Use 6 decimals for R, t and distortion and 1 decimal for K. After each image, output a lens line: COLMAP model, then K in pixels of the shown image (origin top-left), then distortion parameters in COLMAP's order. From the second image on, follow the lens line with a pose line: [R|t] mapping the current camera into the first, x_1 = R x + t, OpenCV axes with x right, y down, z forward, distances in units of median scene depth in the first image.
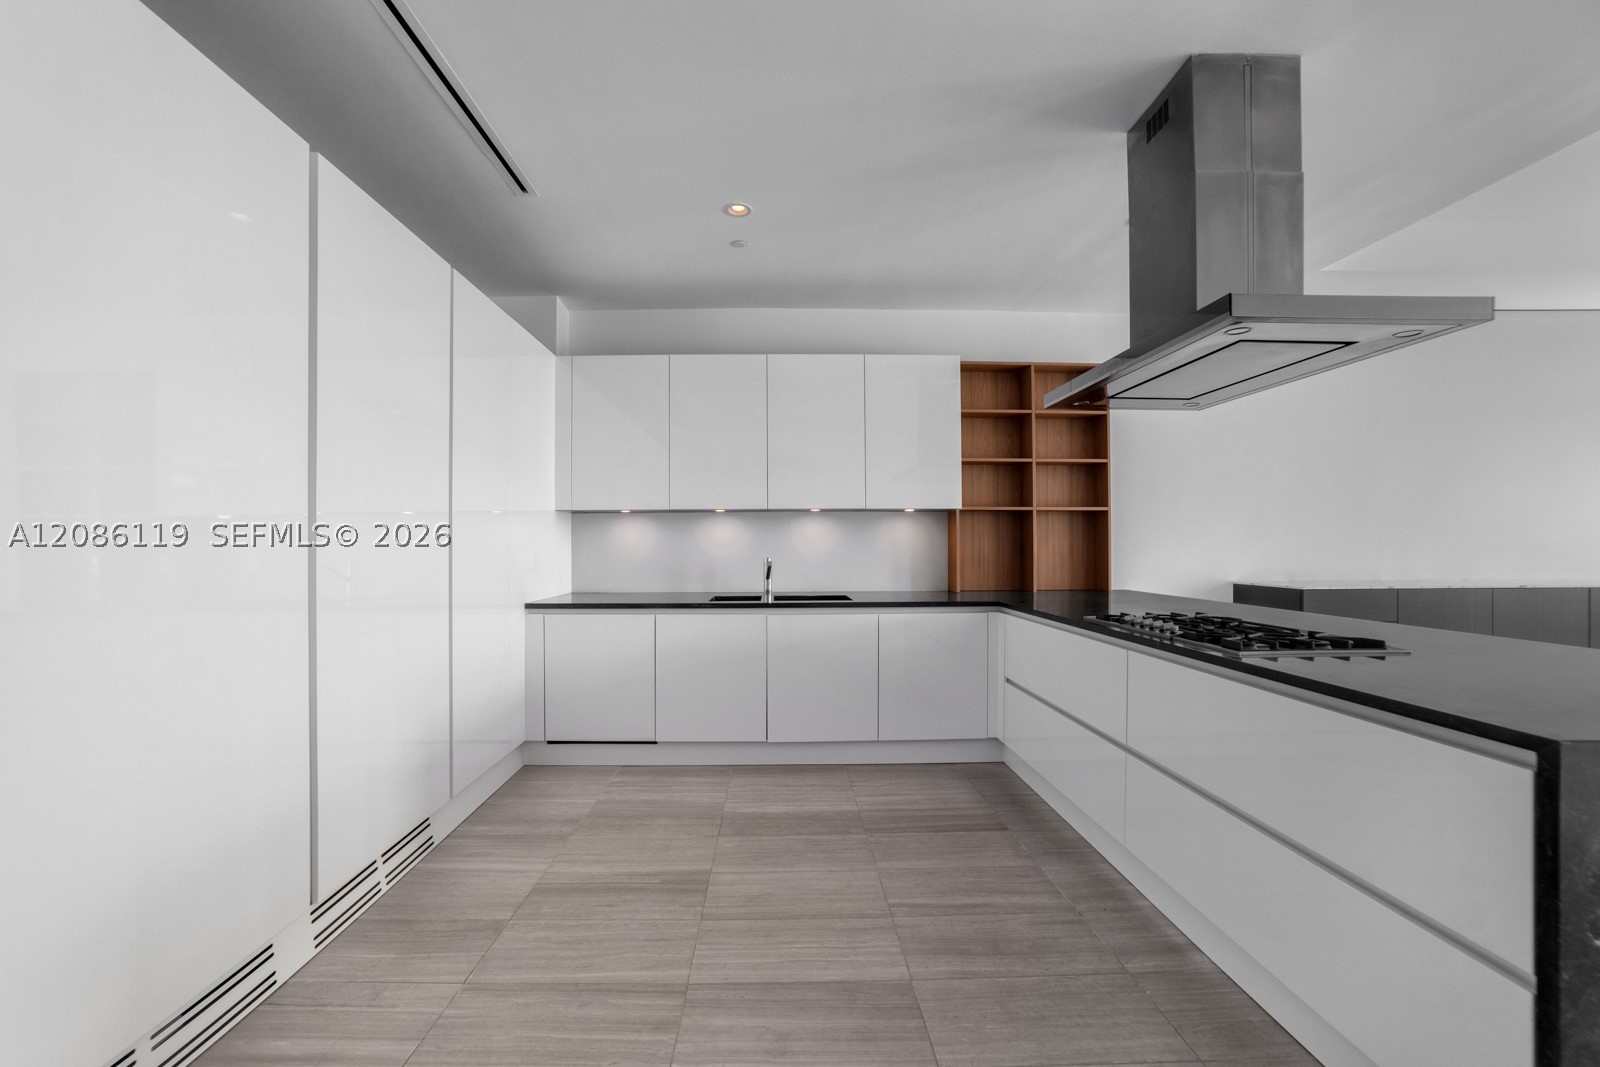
lens RADIAL K [[647.0, 0, 786.4], [0, 647.0, 546.5], [0, 0, 1]] dist [-0.061919, 0.018337]
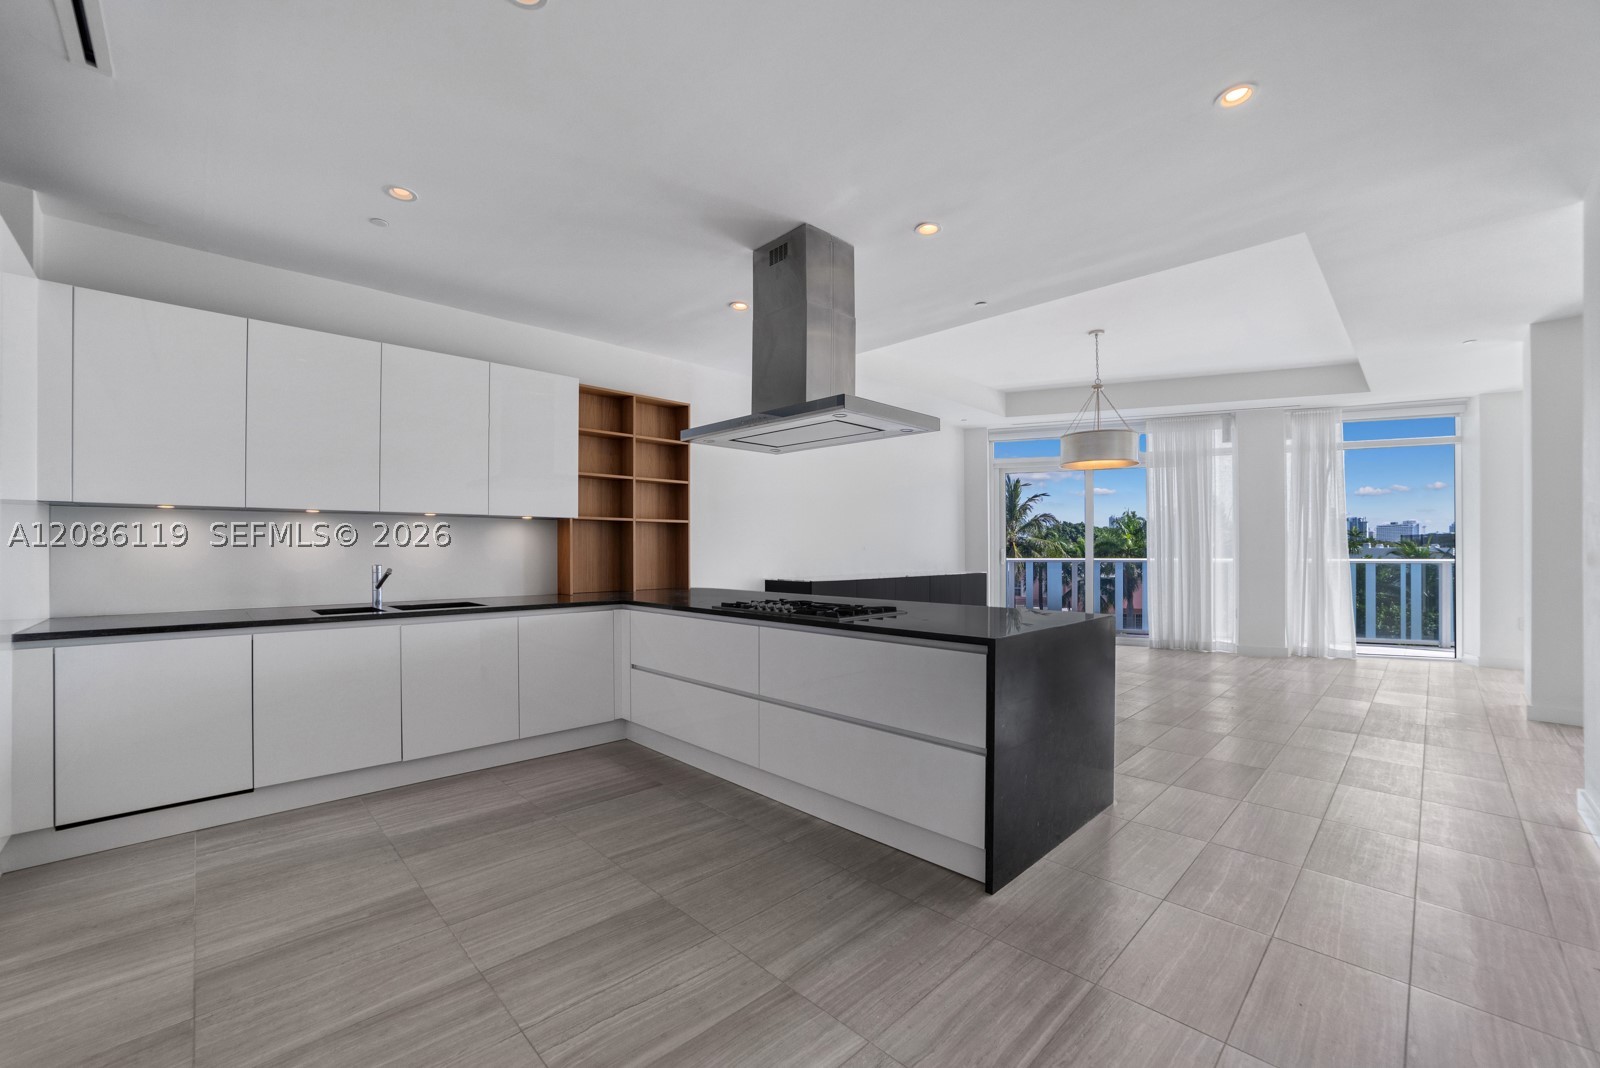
lens RADIAL K [[647.0, 0, 786.4], [0, 647.0, 547.0], [0, 0, 1]] dist [-0.061919, 0.018337]
pose [[0.732455, 0.005673, 0.680792, -0.293473], [0.001088, 0.999954, -0.009503, 0.002377], [-0.680814, 0.007701, 0.732415, -0.061489]]
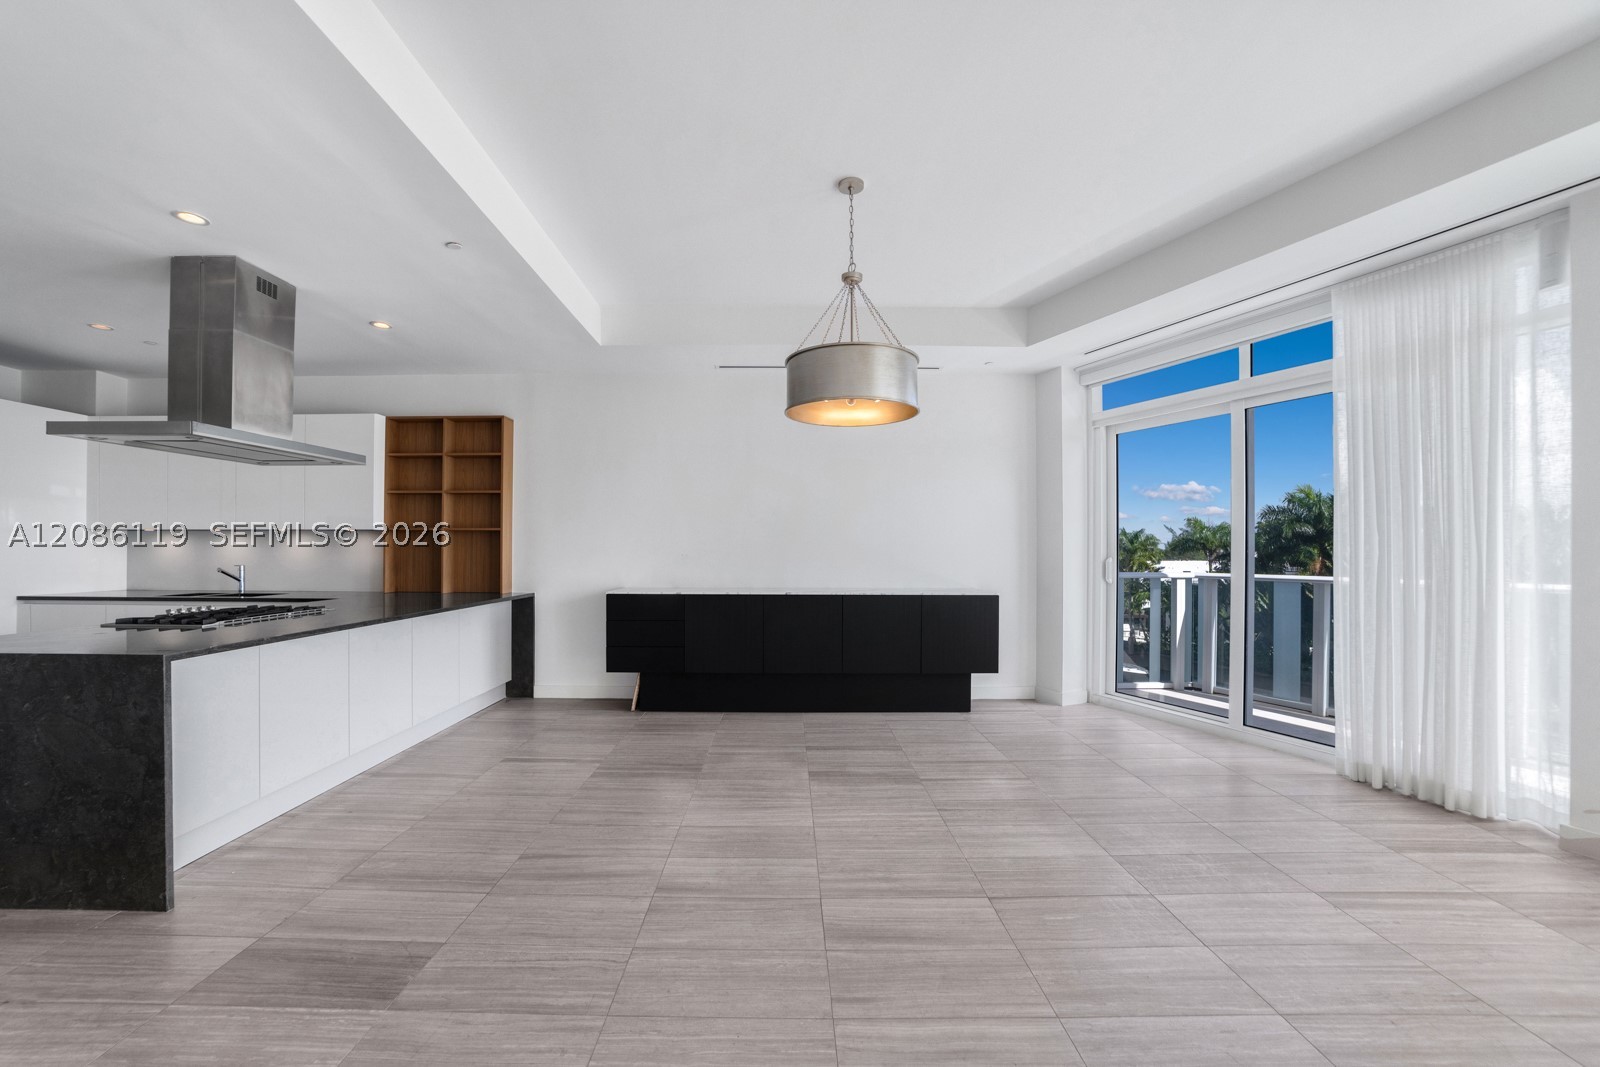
lens RADIAL K [[647.0, 0, 786.4], [0, 647.0, 546.5], [0, 0, 1]] dist [-0.061919, 0.018337]
pose [[0.999795, 0.005911, -0.019349, 1.567029], [-0.005969, 0.999978, -0.002966, -0.032836], [0.019331, 0.003081, 0.999808, -0.390944]]
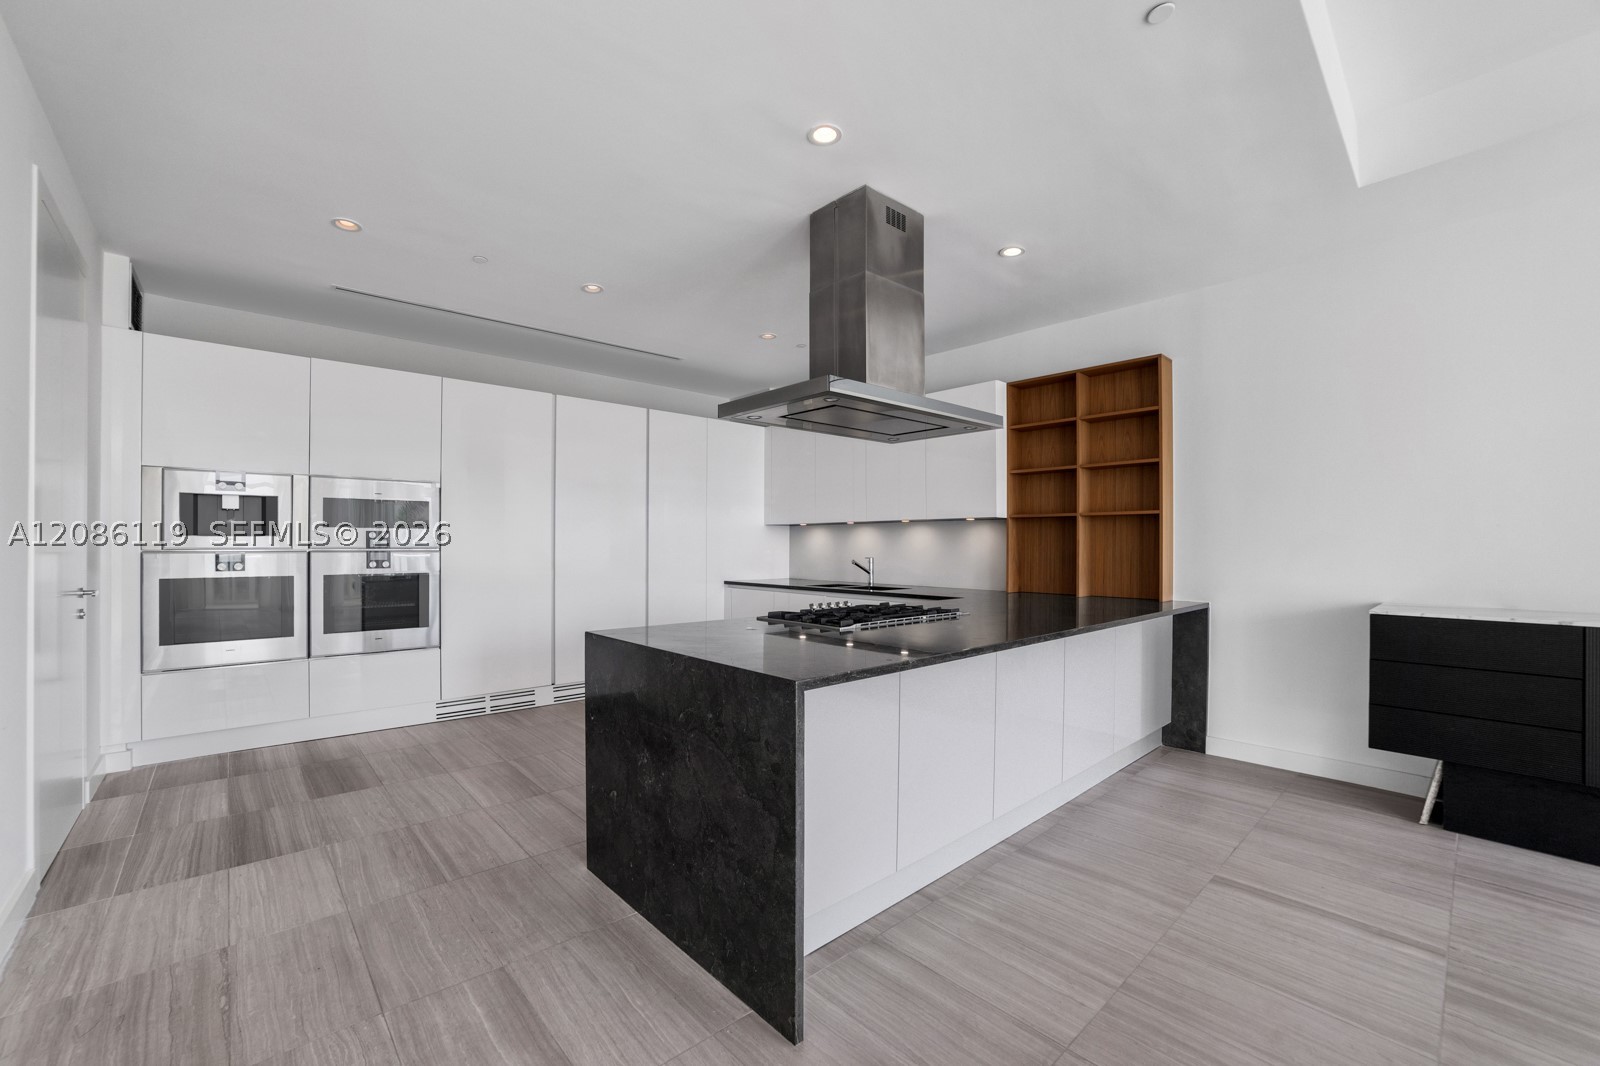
lens RADIAL K [[647.0, 0, 786.4], [0, 647.0, 546.0], [0, 0, 1]] dist [-0.061919, 0.018337]
pose [[0.654221, 0.004758, -0.756289, 1.203283], [-0.004117, 0.999988, 0.002730, -0.013167], [0.756292, 0.001327, 0.654233, -0.017929]]
